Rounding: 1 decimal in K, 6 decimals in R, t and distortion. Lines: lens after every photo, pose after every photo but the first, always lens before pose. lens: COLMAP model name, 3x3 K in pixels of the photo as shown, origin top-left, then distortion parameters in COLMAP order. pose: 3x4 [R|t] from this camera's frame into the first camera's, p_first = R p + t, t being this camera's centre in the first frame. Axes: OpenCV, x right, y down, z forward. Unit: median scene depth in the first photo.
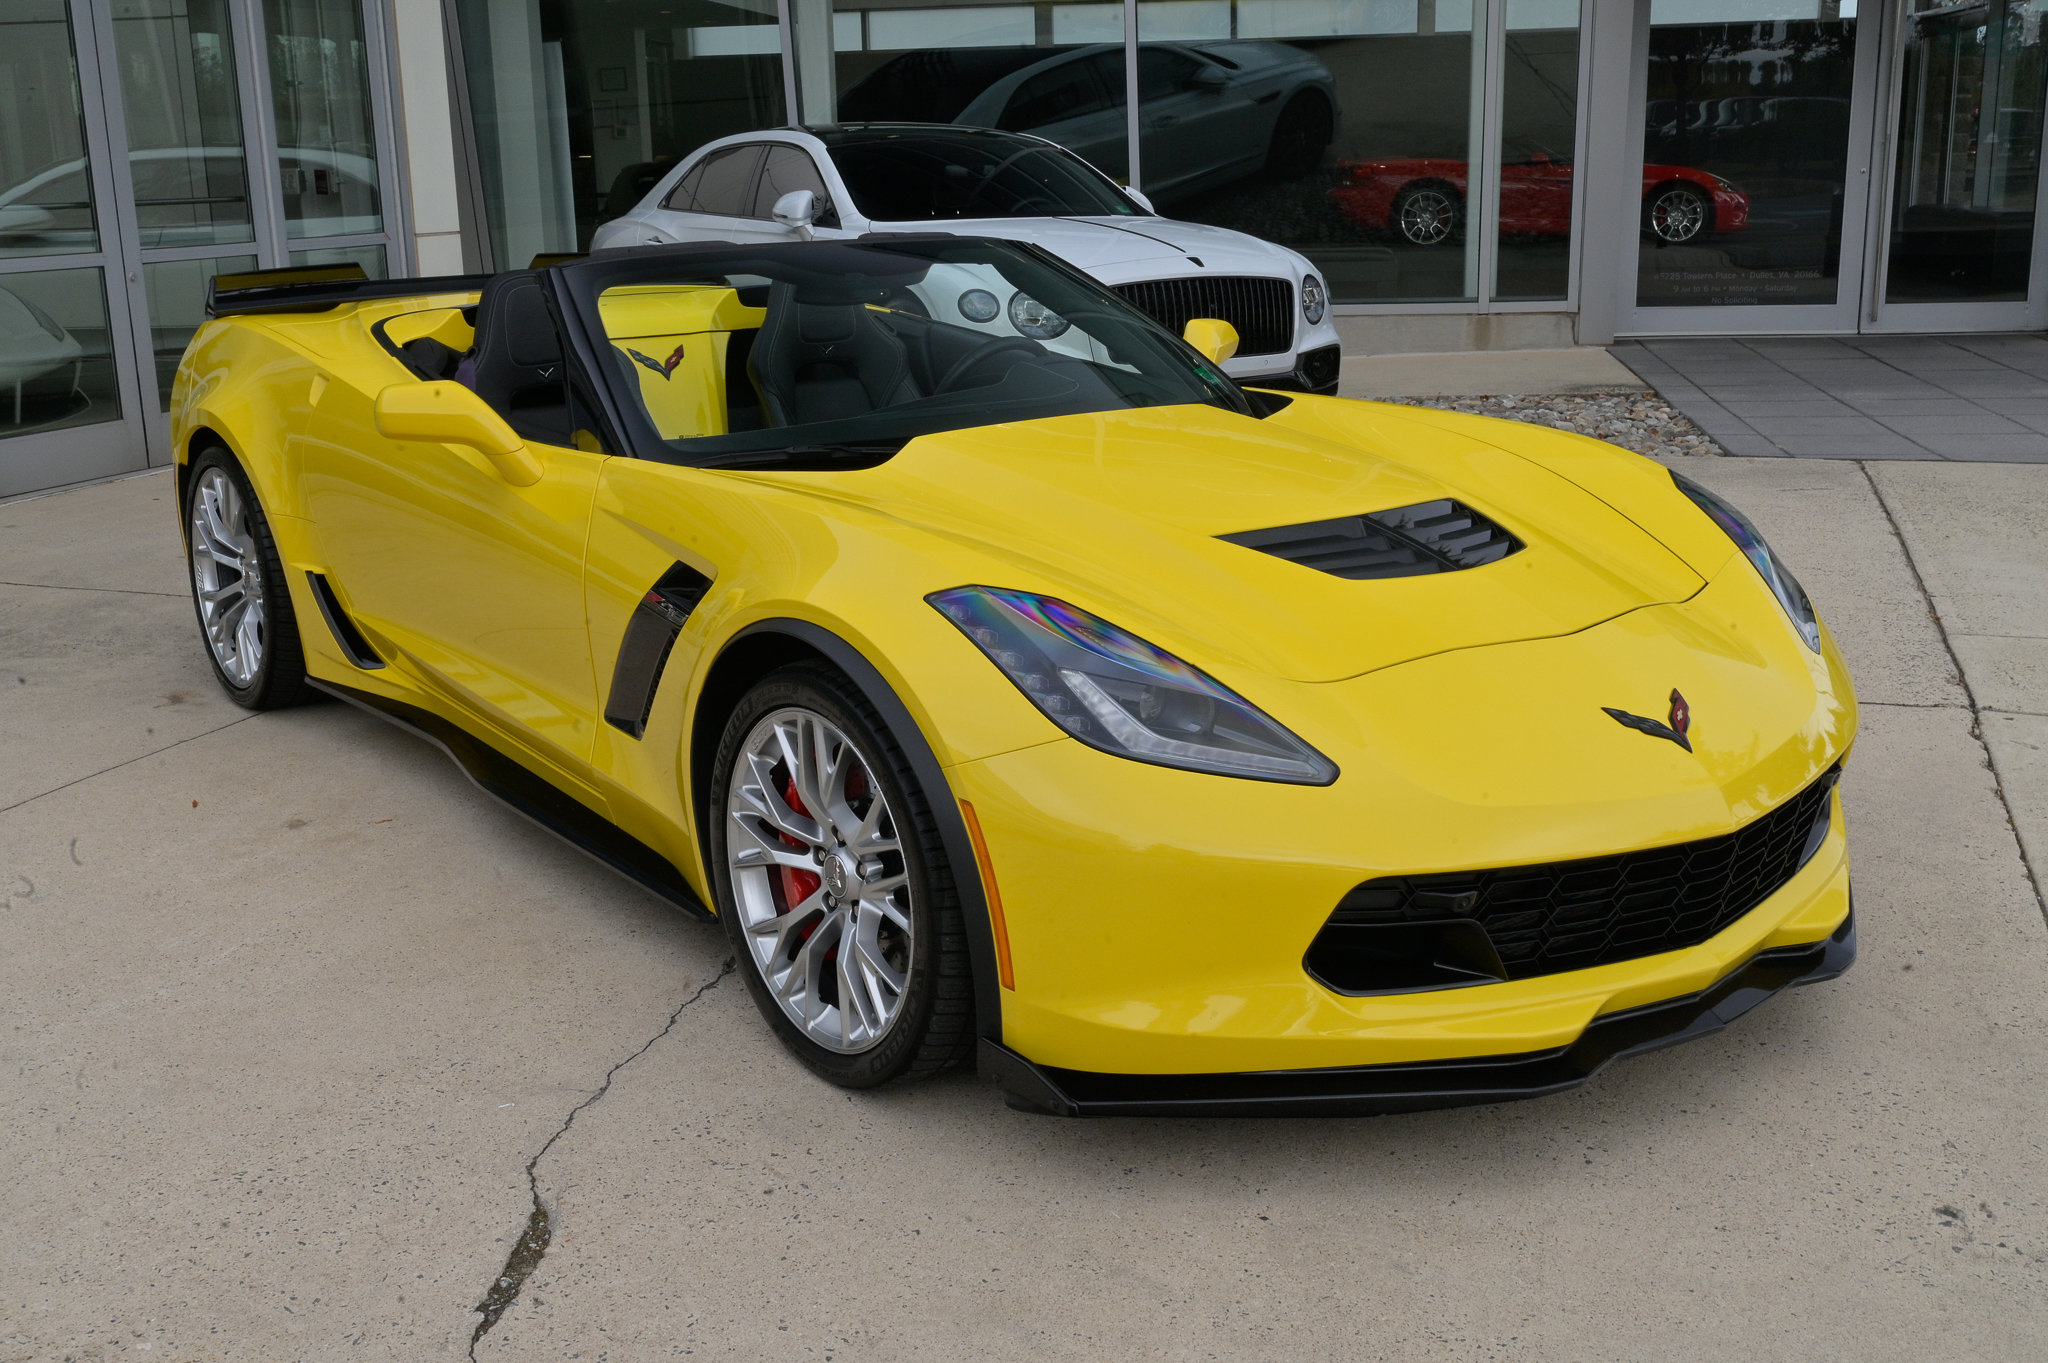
lens RADIAL K [[1872.8, 0, 1023.9], [0, 1872.8, 700.5], [0, 0, 1]] dist [0.008860, -0.006762]
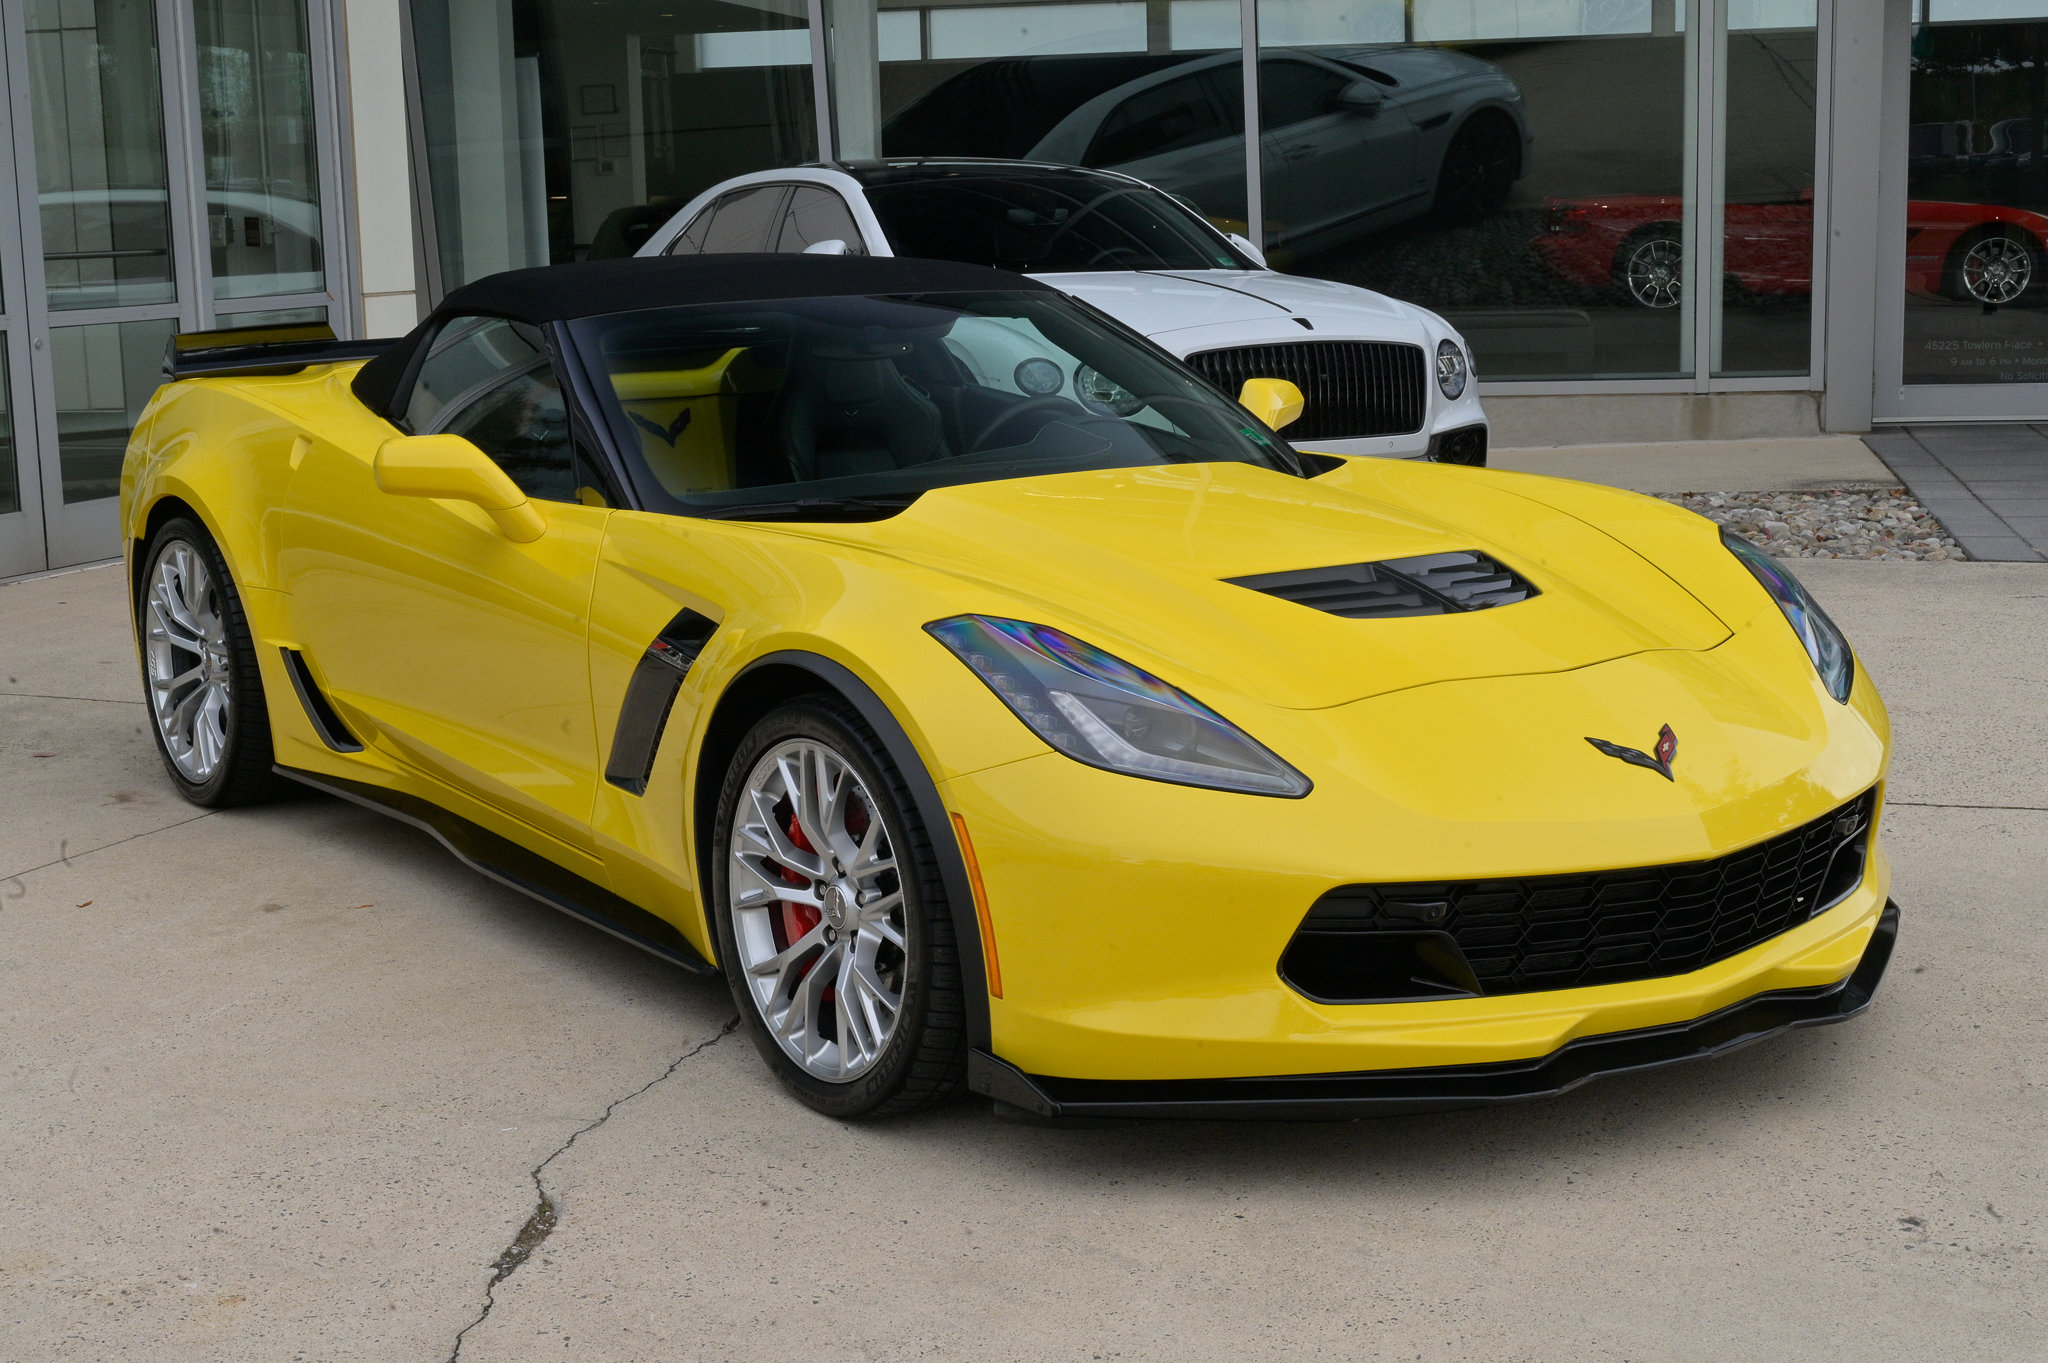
lens RADIAL K [[2509.5, 0, 1025.0], [0, 2509.5, 761.8], [0, 0, 1]] dist [0.007290, 0.025825]
pose [[0.999114, 0.005897, -0.041677, 0.048150], [-0.008414, 0.998134, -0.060487, 0.080610], [0.041242, 0.060784, 0.997299, -0.293950]]
